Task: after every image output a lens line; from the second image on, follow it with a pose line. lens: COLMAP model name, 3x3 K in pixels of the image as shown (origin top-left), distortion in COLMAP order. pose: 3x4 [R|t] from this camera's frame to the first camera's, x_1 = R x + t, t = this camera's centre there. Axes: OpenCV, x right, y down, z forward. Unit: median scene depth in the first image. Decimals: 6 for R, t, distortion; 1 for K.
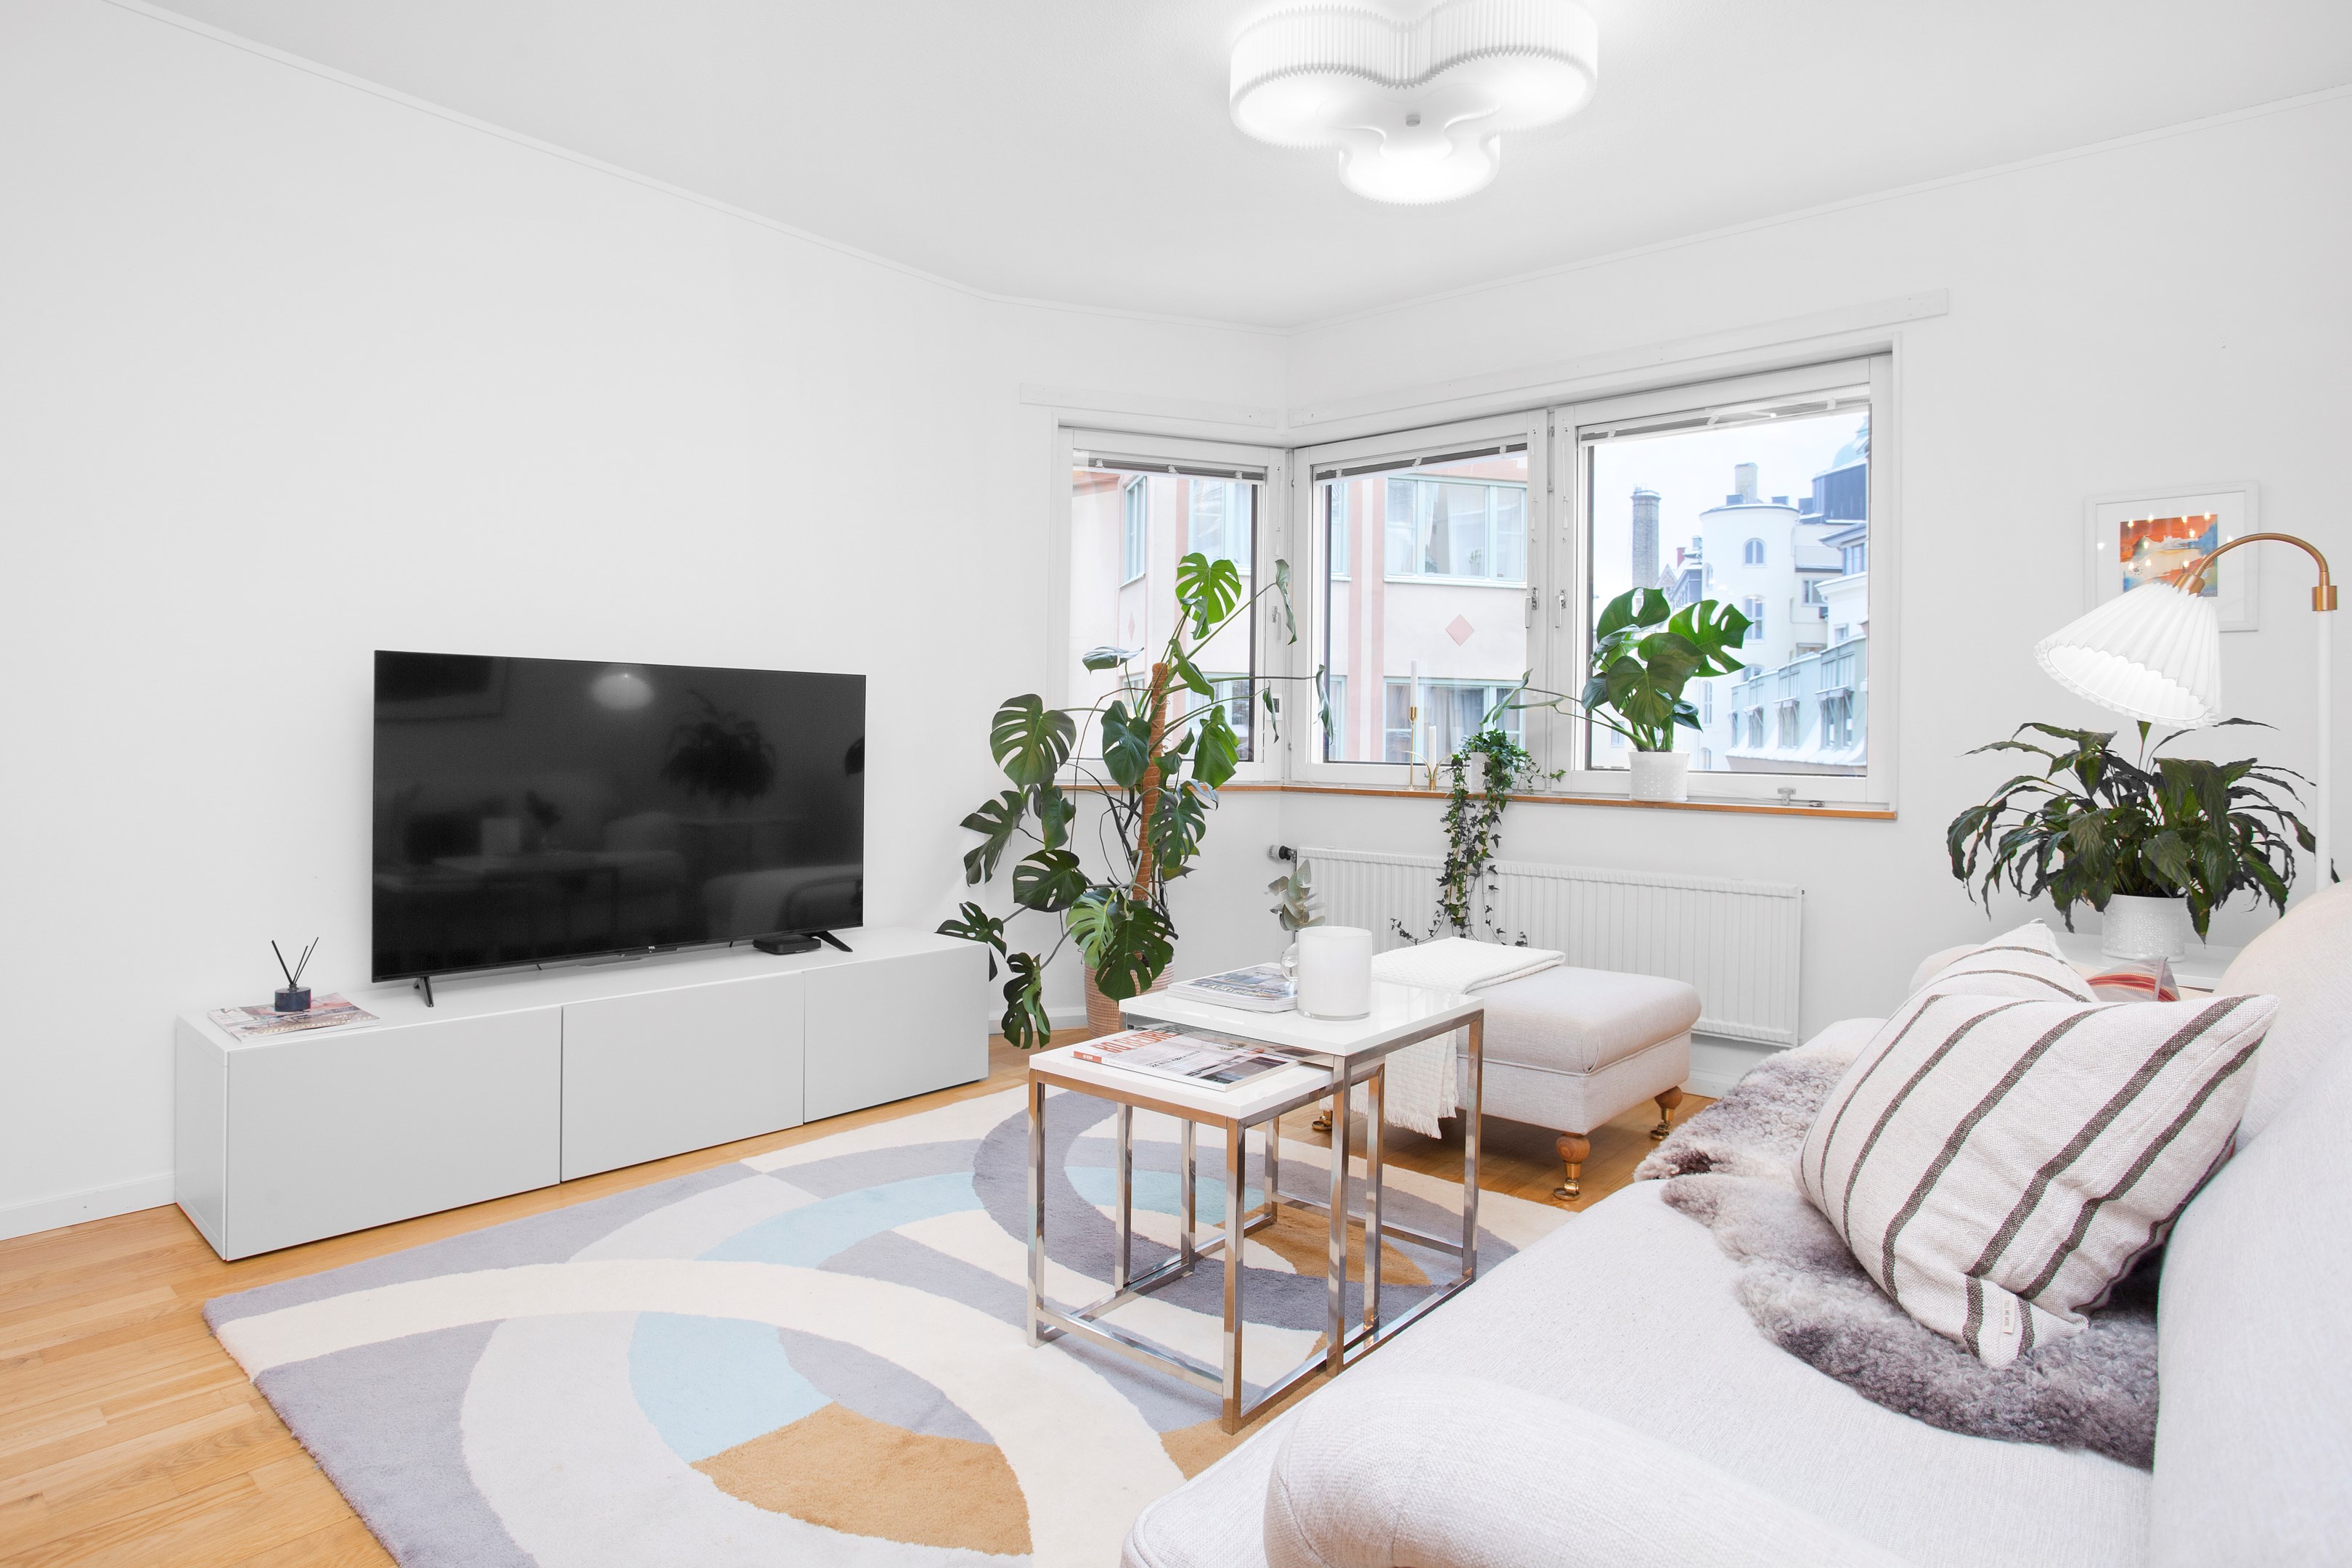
lens RADIAL K [[1241.0, 0, 1174.6], [0, 1241.0, 768.4], [0, 0, 1]] dist [-0.006026, 0.001697]
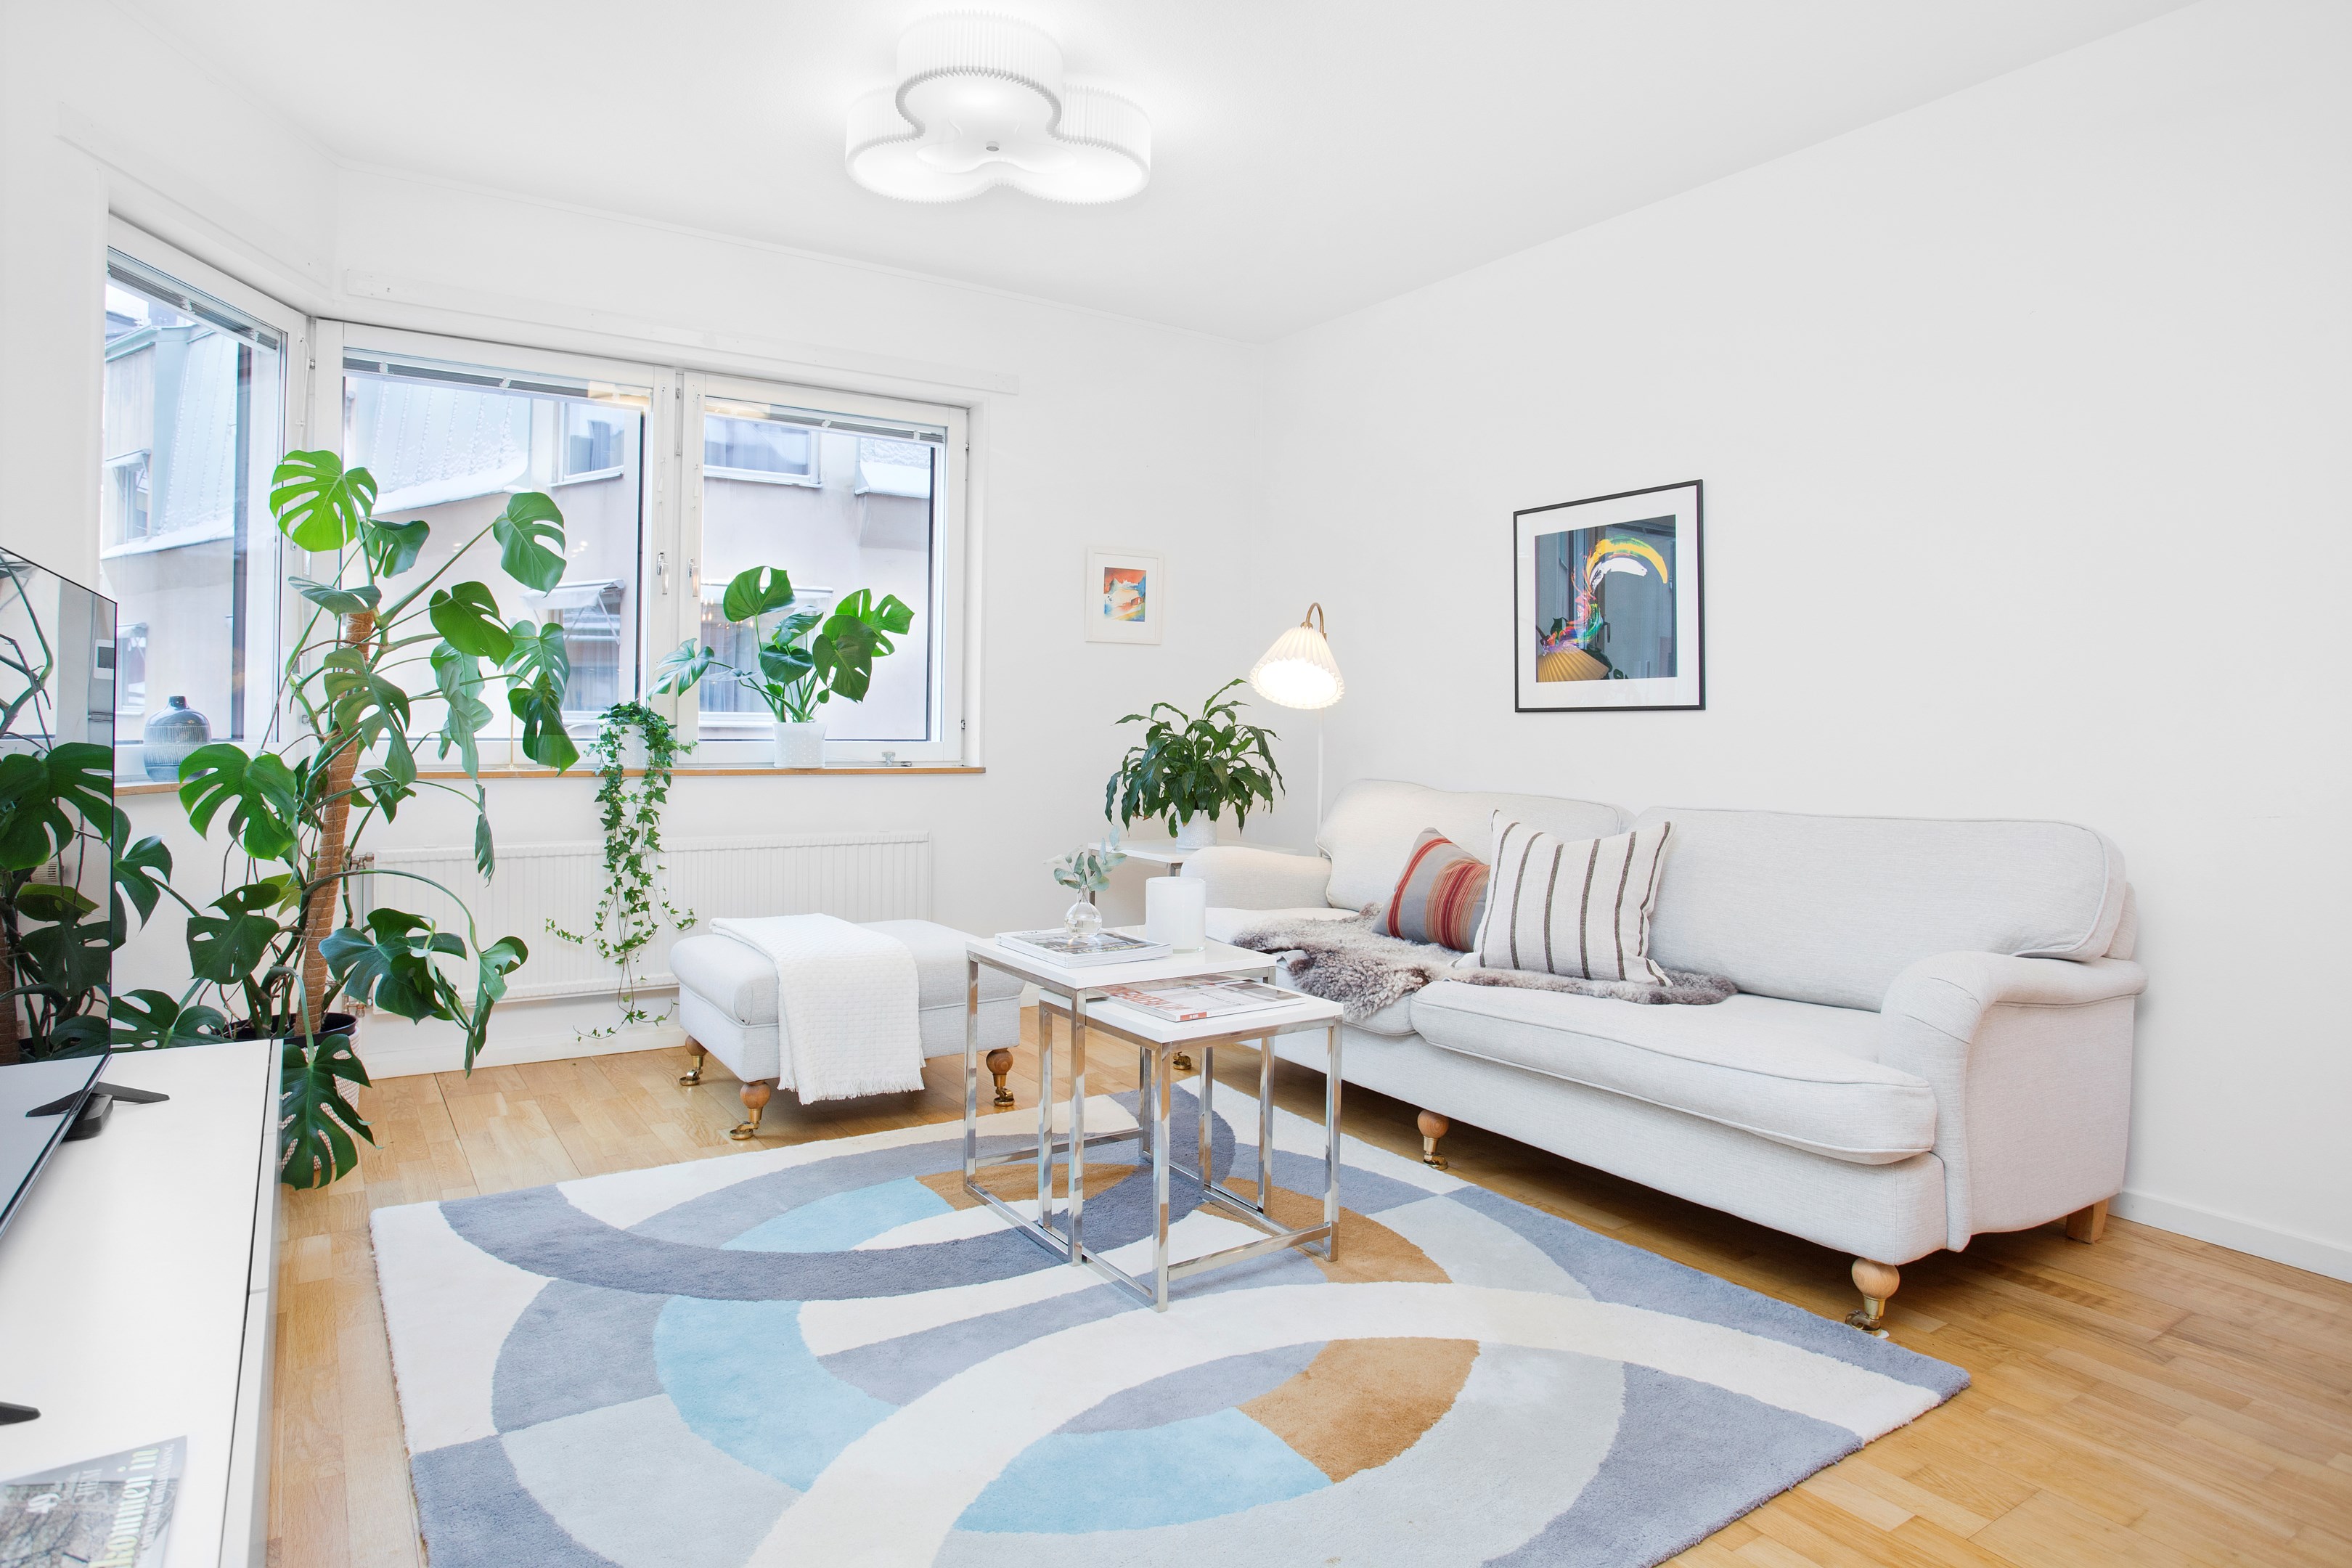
lens RADIAL K [[1229.8, 0, 1181.4], [0, 1229.8, 763.9], [0, 0, 1]] dist [0.001830, 0.000450]
pose [[0.357060, -0.040657, 0.933196, -0.495452], [0.021297, 0.999147, 0.035382, -0.008370], [-0.933839, 0.007240, 0.357621, 0.307520]]
